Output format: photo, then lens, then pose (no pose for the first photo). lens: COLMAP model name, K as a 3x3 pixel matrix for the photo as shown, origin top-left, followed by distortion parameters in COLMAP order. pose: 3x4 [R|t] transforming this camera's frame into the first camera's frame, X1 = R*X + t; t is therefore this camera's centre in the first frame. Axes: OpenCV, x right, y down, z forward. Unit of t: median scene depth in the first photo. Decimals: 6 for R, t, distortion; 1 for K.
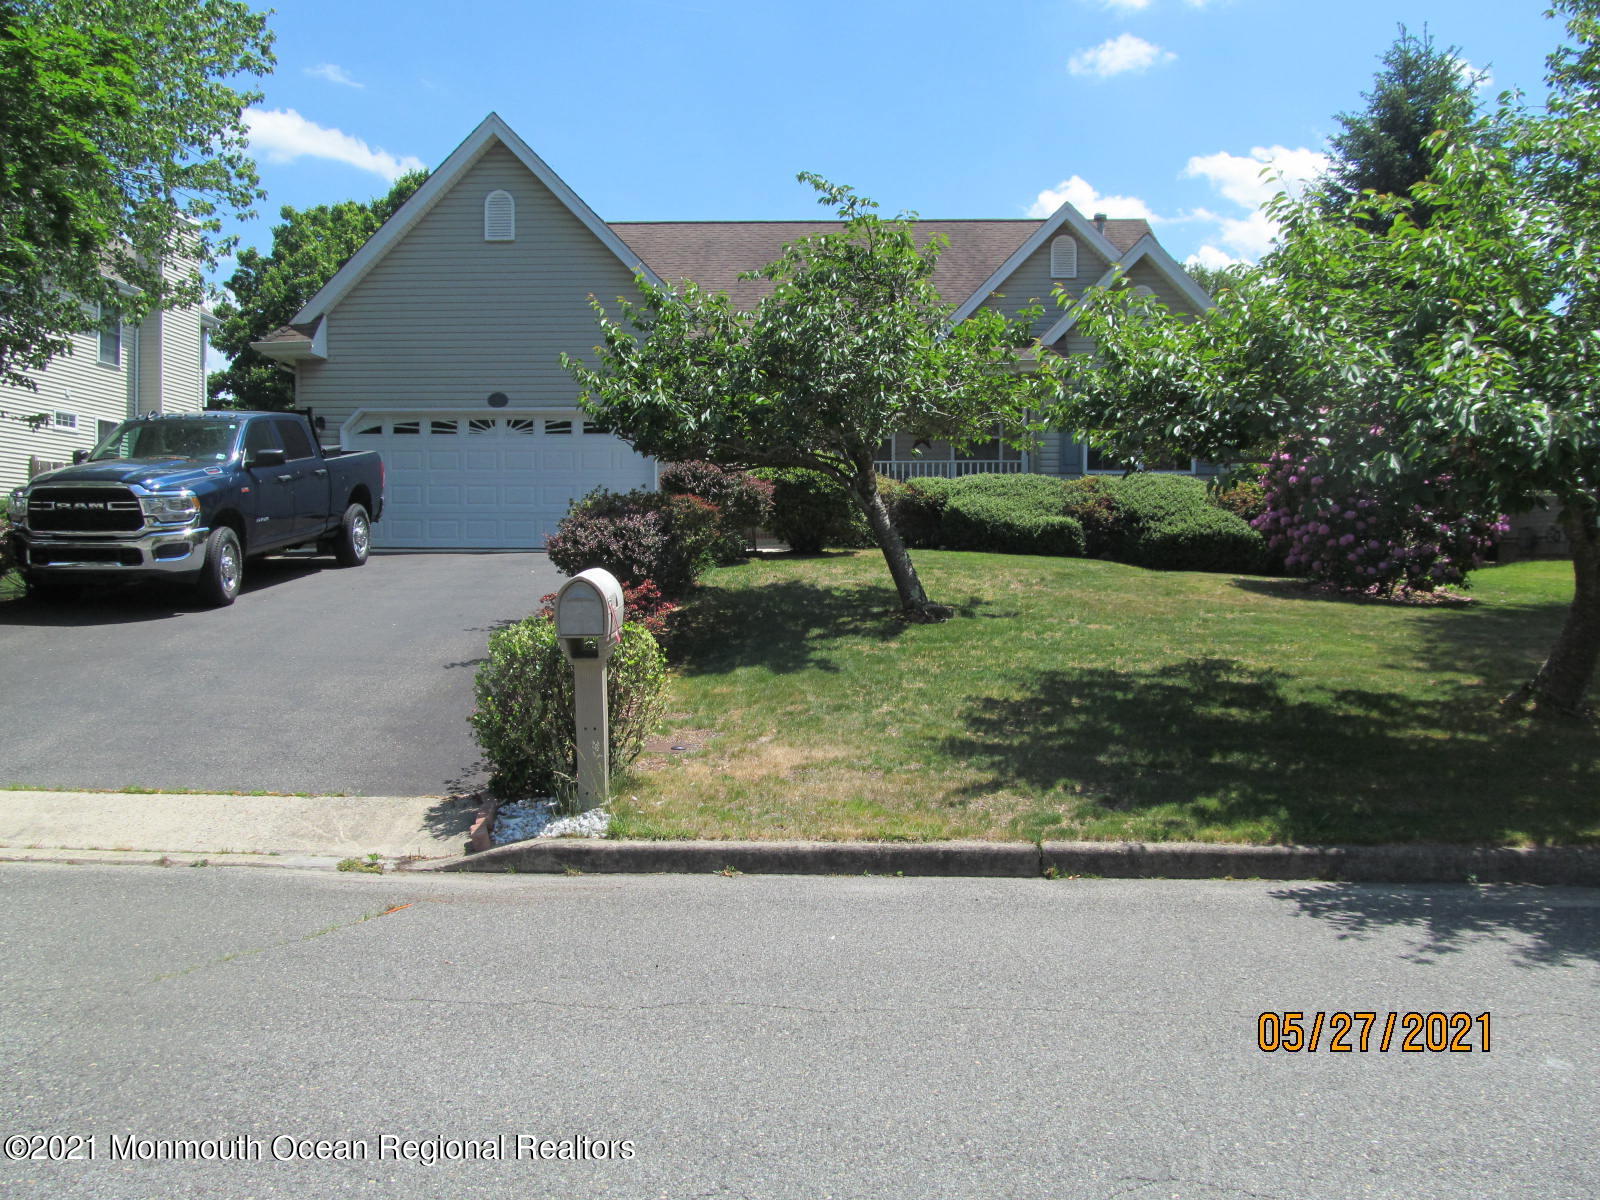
lens RADIAL K [[1347.2, 0, 800.0], [0, 1347.2, 600.0], [0, 0, 1]] dist [-0.048225, 0.006975]
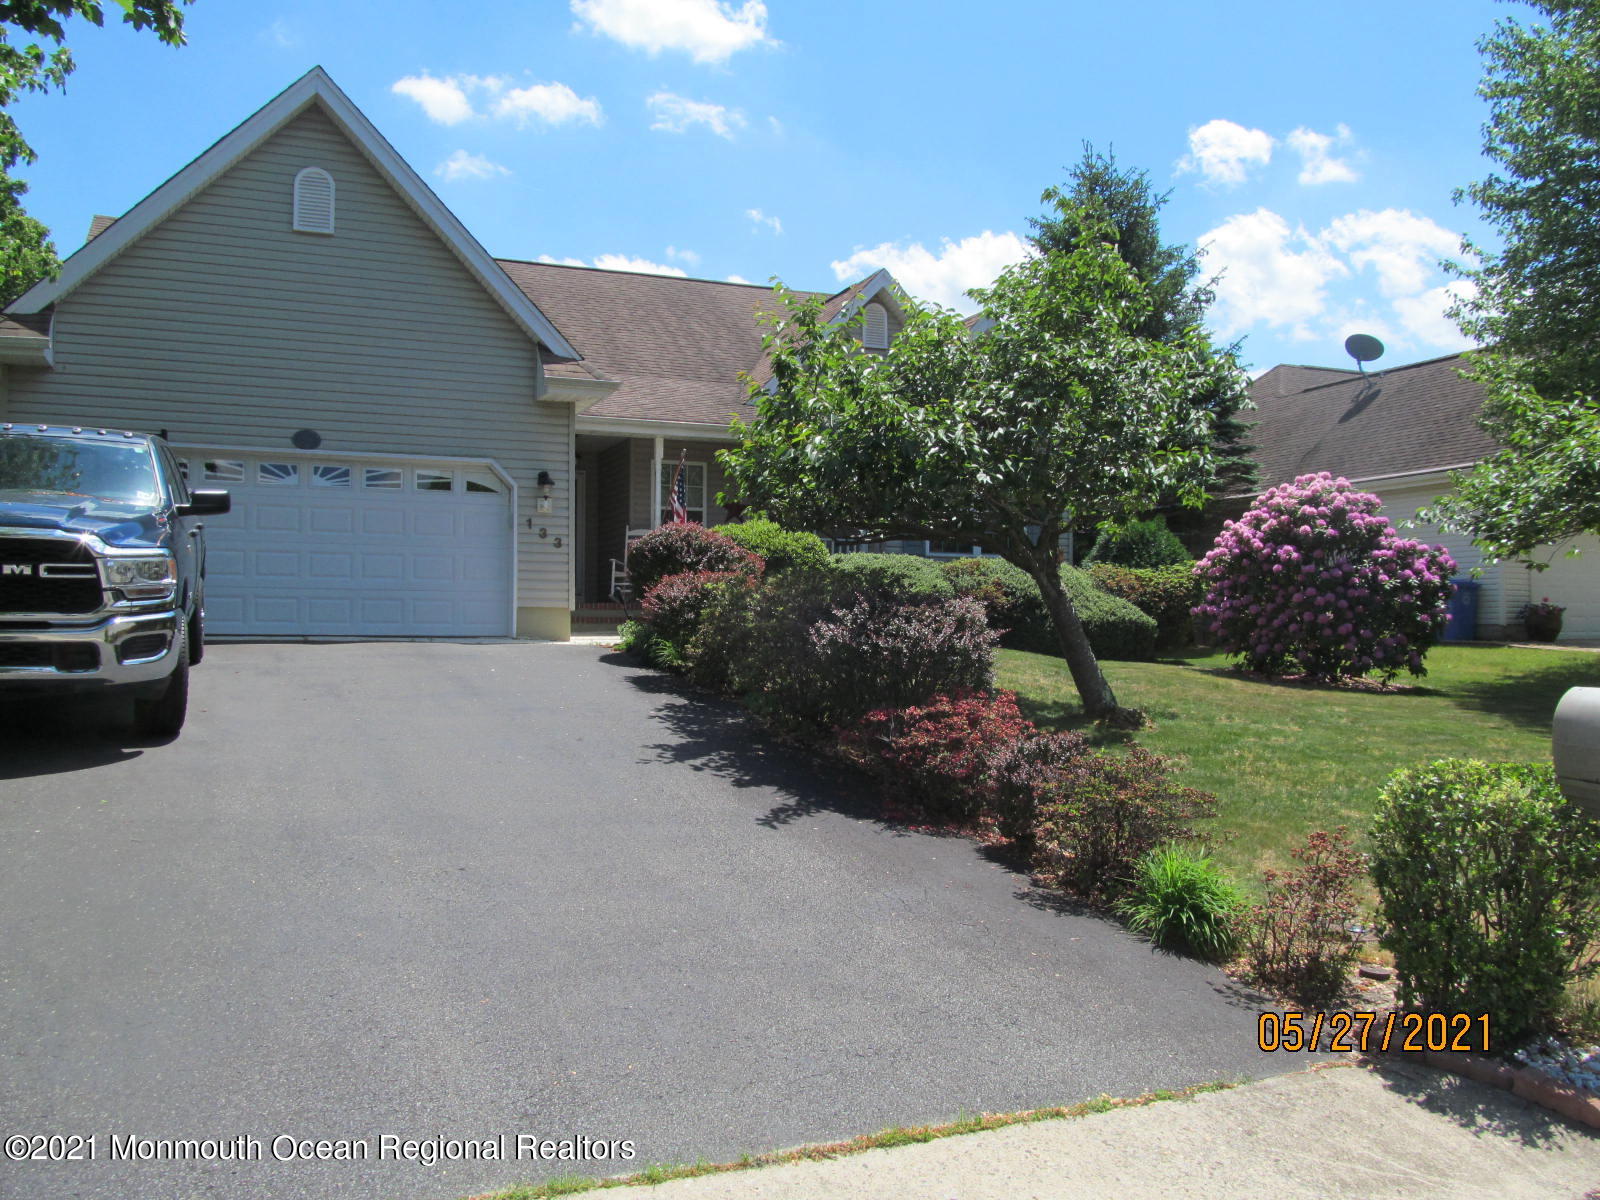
lens RADIAL K [[1347.2, 0, 800.0], [0, 1347.2, 600.0], [0, 0, 1]] dist [-0.048225, 0.006975]
pose [[0.902722, 0.011105, 0.430082, -0.303499], [0.014313, 0.998338, -0.055820, -0.012972], [-0.429987, 0.056546, 0.901063, 0.211169]]
